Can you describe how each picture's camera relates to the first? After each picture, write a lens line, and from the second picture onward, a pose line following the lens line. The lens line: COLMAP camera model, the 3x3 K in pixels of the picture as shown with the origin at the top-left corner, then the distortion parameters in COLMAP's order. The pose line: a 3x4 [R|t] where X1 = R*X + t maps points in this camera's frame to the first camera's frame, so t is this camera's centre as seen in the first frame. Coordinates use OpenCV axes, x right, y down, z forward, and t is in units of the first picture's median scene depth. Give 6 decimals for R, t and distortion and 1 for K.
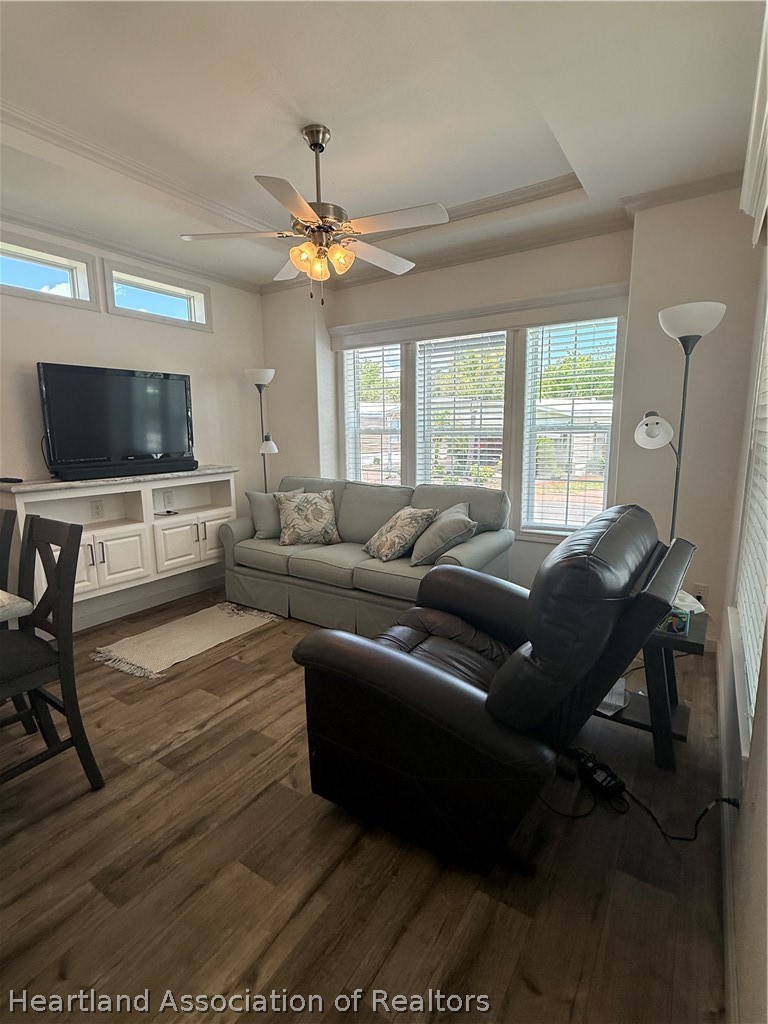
lens RADIAL K [[493.8, 0, 382.6], [0, 493.8, 513.5], [0, 0, 1]] dist [0.000532, -0.000459]
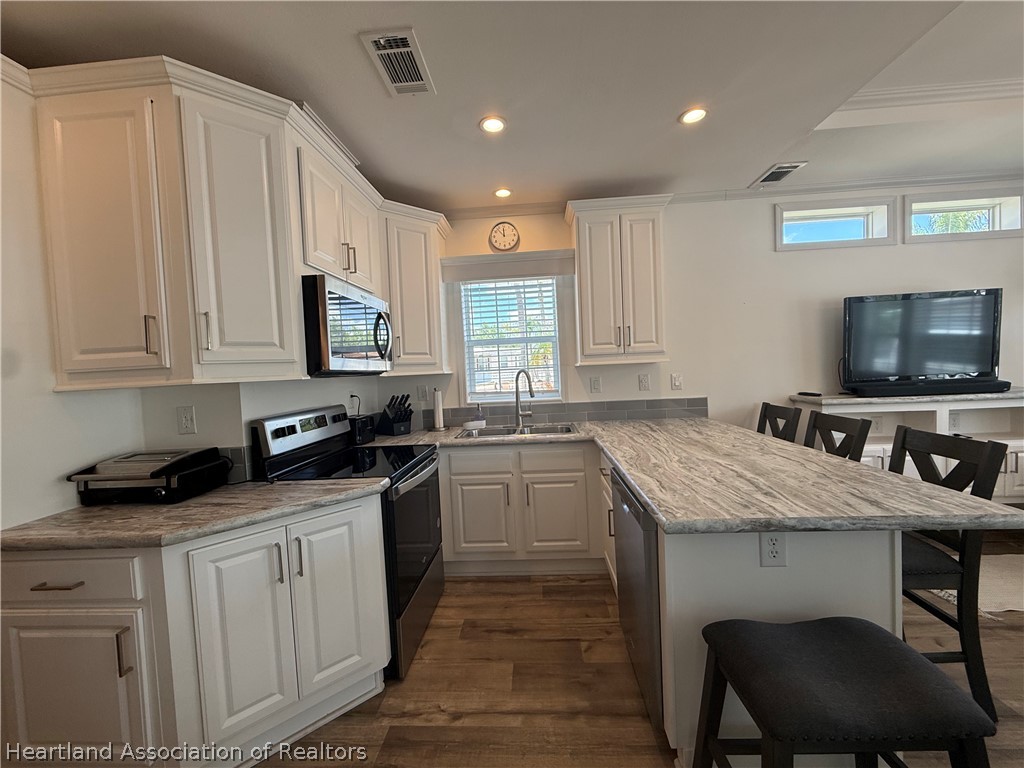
lens RADIAL K [[406.2, 0, 511.1], [0, 406.2, 384.0], [0, 0, 1]] dist [0.000256, 0.000012]
pose [[0.496667, 0.024271, -0.867602, -0.205134], [-0.109451, 0.993380, -0.034867, 0.021954], [0.861013, 0.112277, 0.496035, -0.140060]]
